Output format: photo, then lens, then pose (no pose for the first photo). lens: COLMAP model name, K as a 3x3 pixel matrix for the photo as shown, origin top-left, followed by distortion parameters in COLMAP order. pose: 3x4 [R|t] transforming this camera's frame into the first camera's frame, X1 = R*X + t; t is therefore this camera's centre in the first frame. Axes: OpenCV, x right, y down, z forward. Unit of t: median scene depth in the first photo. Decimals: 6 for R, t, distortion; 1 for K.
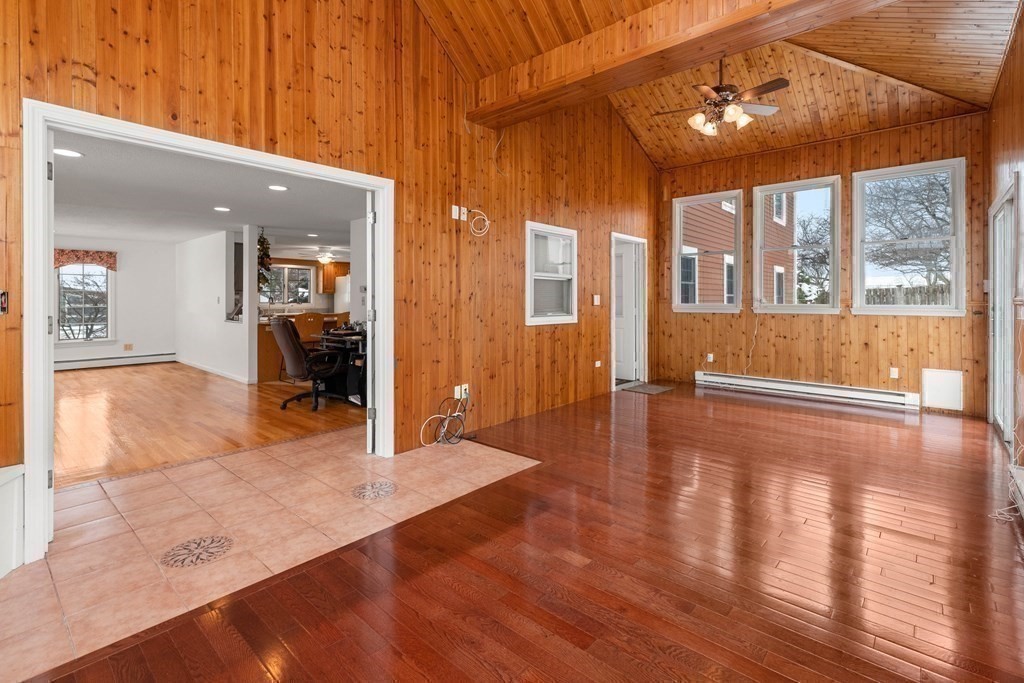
lens RADIAL K [[463.7, 0, 510.8], [0, 463.7, 299.5], [0, 0, 1]] dist [0.027372, -0.000056]
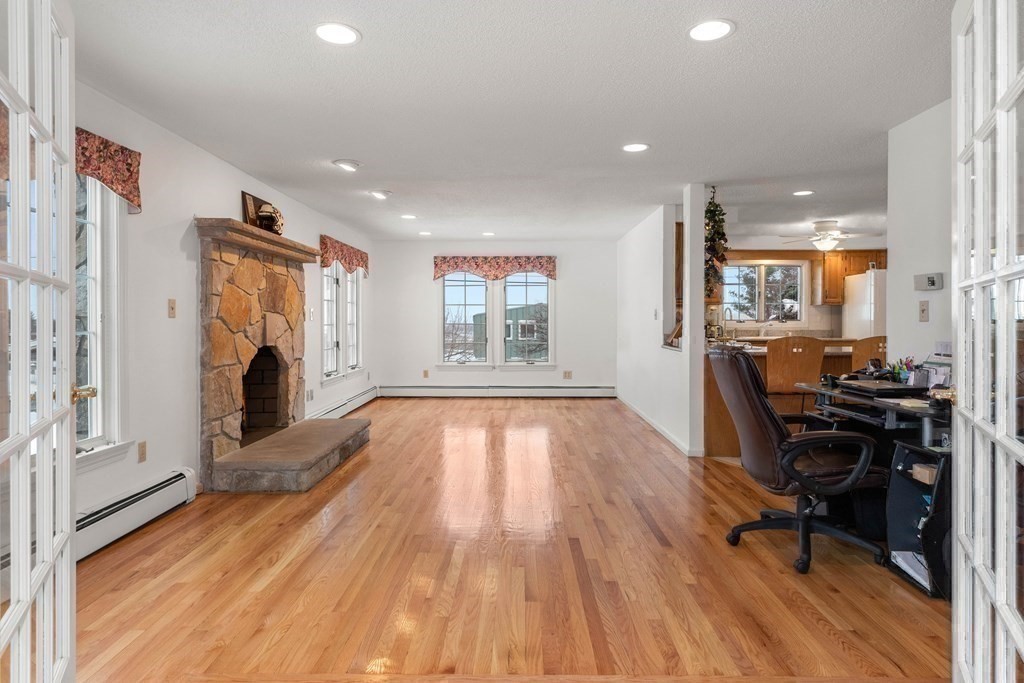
lens RADIAL K [[569.8, 0, 509.3], [0, 569.8, 322.8], [0, 0, 1]] dist [0.001483, 0.000392]
pose [[0.632947, 0.003589, -0.774187, -0.144363], [0.000342, 0.999988, 0.004915, 0.009867], [0.774195, -0.003376, 0.632938, 0.357368]]
